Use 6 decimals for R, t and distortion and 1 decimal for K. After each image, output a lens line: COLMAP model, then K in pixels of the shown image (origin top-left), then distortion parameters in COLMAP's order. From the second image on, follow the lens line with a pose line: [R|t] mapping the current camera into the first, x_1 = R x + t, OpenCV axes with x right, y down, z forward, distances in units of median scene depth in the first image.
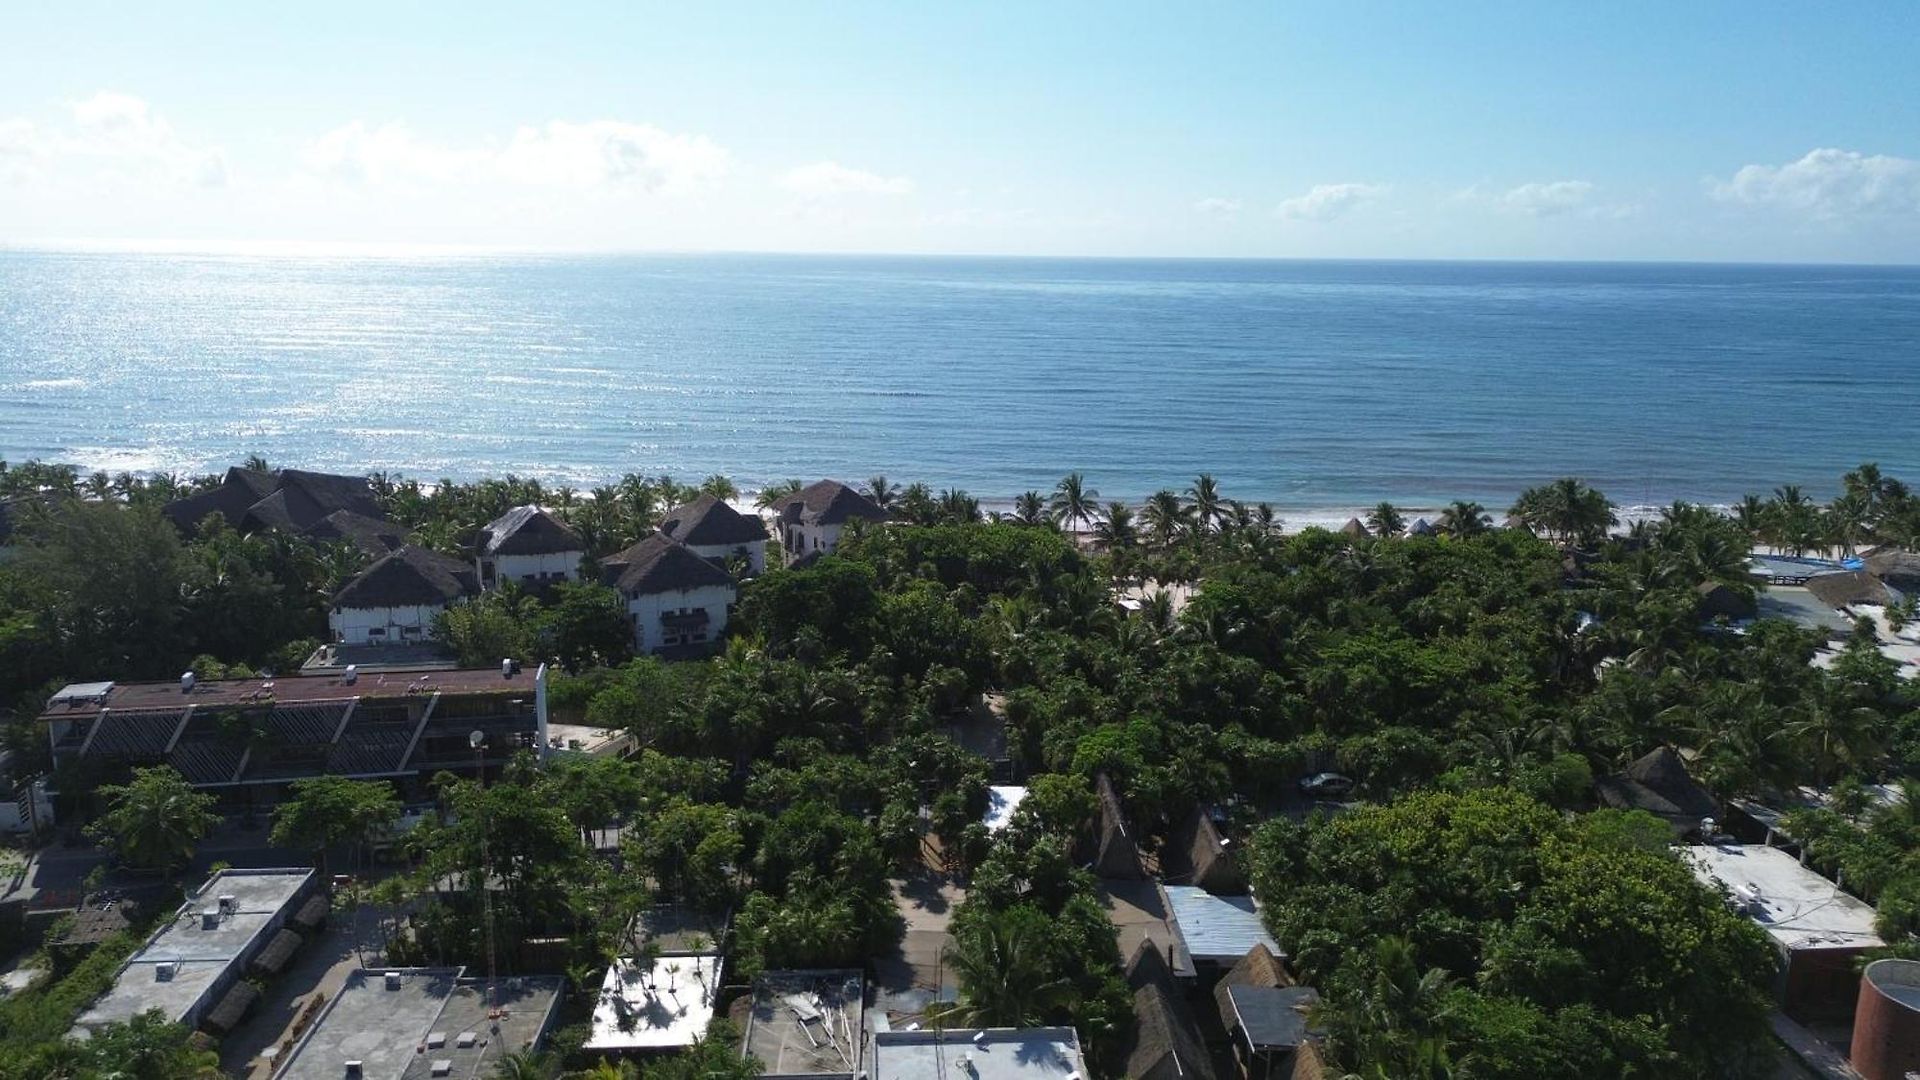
lens RADIAL K [[1465.6, 0, 960.0], [0, 1465.6, 540.0], [0, 0, 1]] dist [0.131849, -0.236695]
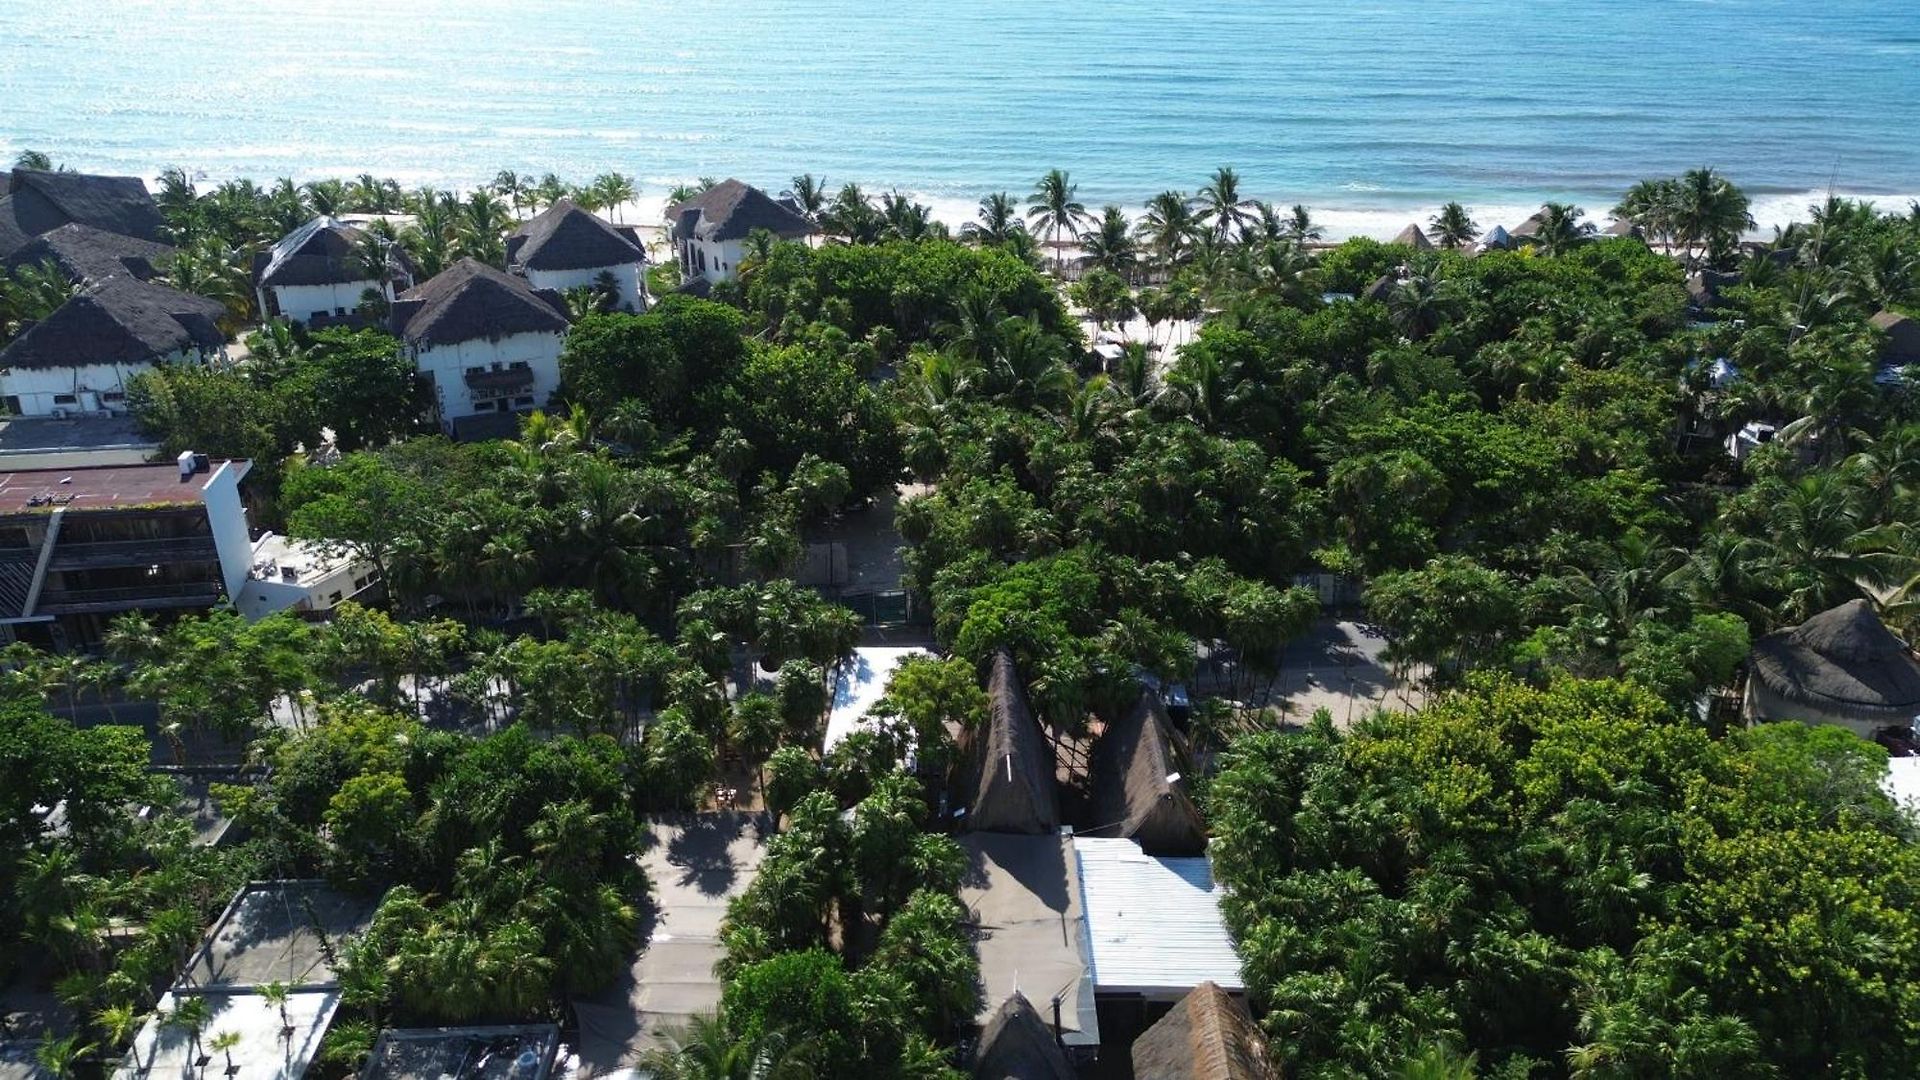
lens RADIAL K [[1362.8, 0, 960.0], [0, 1362.8, 540.0], [0, 0, 1]] dist [0.098807, -0.106129]
pose [[0.998925, 0.006371, -0.045925, 0.083934], [0.004068, 0.974649, 0.223704, -0.022824], [0.046186, -0.223651, 0.973574, 0.324705]]
